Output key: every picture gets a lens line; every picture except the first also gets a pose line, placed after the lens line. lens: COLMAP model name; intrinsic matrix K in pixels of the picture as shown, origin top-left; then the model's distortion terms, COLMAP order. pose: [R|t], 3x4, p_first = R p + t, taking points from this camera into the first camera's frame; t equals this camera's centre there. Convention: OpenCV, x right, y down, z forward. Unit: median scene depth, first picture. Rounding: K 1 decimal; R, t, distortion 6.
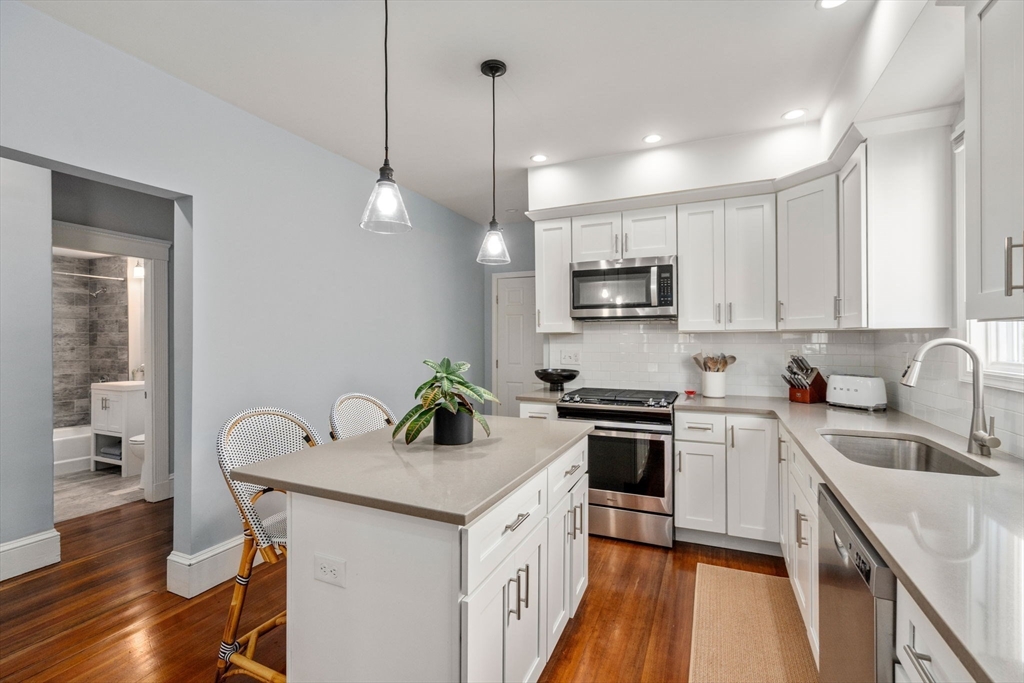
lens RADIAL K [[462.6, 0, 497.7], [0, 462.6, 339.3], [0, 0, 1]] dist [0.002534, 0.000205]
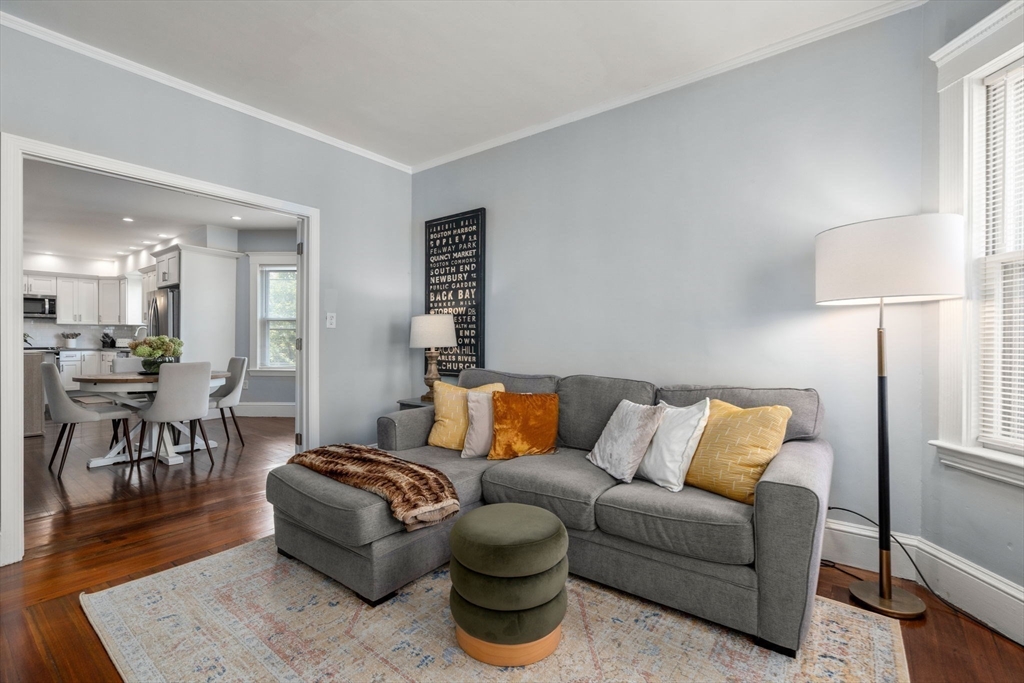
lens RADIAL K [[462.6, 0, 497.7], [0, 462.6, 339.3], [0, 0, 1]] dist [0.002534, 0.000205]
pose [[0.233368, 0.001814, 0.972387, -1.651177], [-0.002923, 0.999995, -0.001164, 0.069938], [-0.972384, -0.002571, 0.233372, -2.141645]]
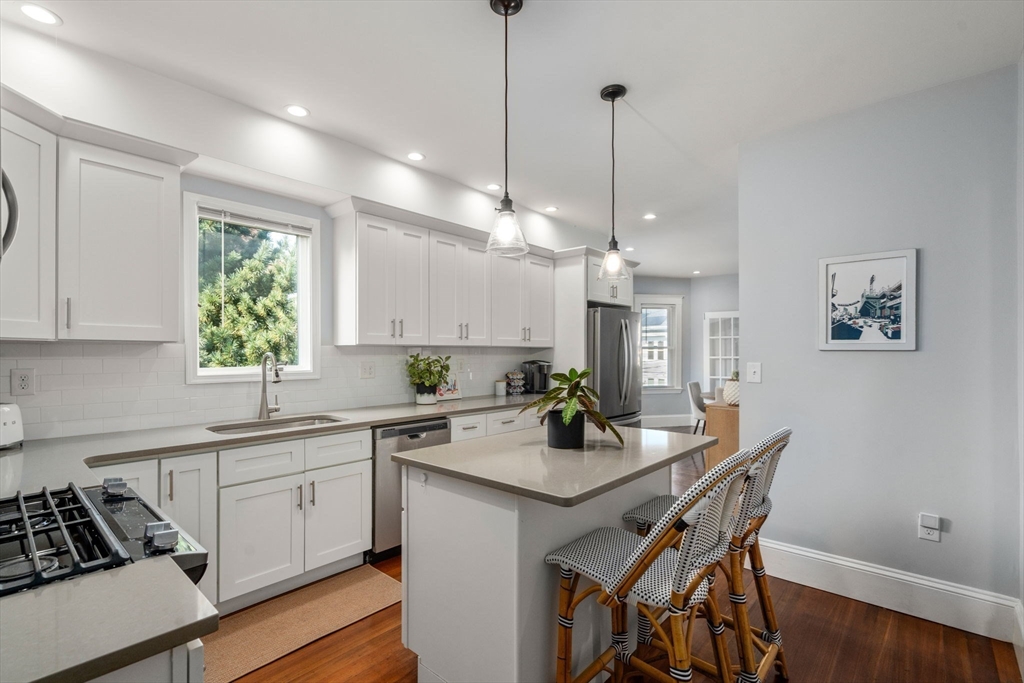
lens RADIAL K [[465.0, 0, 509.7], [0, 465.0, 347.7], [0, 0, 1]] dist [-0.001775, -0.000392]
pose [[-0.952323, 0.004191, 0.305062, -0.180963], [0.000837, 0.999938, -0.011125, -0.000477], [-0.305089, -0.010339, -0.952268, 1.217006]]
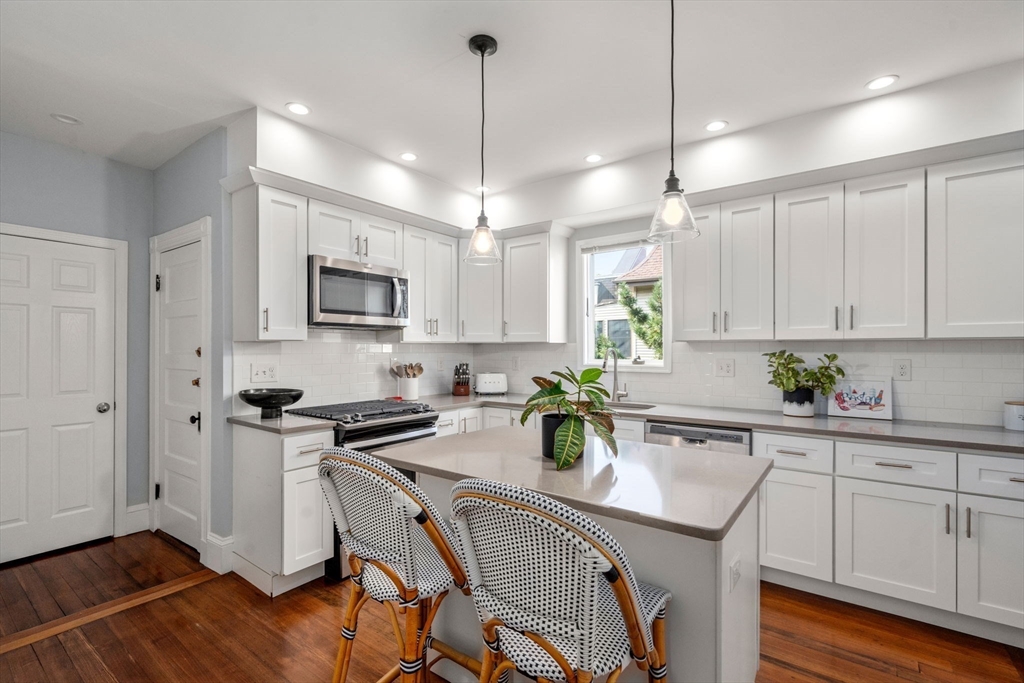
lens RADIAL K [[465.0, 0, 509.7], [0, 465.0, 347.7], [0, 0, 1]] dist [-0.001775, -0.000392]
pose [[0.211518, 0.005295, 0.977360, -0.615400], [-0.002544, 0.999985, -0.004867, 0.001445], [-0.977371, -0.001457, 0.211528, 0.535423]]
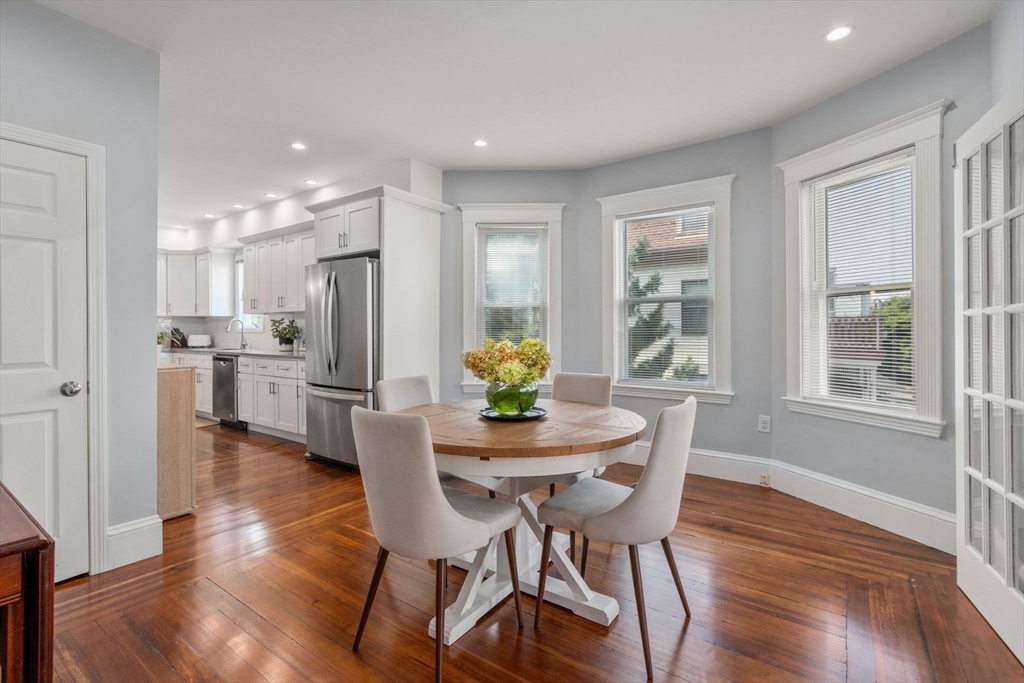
lens RADIAL K [[470.1, 0, 511.9], [0, 470.1, 325.1], [0, 0, 1]] dist [-0.001167, -0.000090]
pose [[0.187626, 0.011027, 0.982179, -1.229278], [0.001844, 0.999931, -0.011578, 0.051223], [-0.982239, 0.003983, 0.187593, -0.997225]]
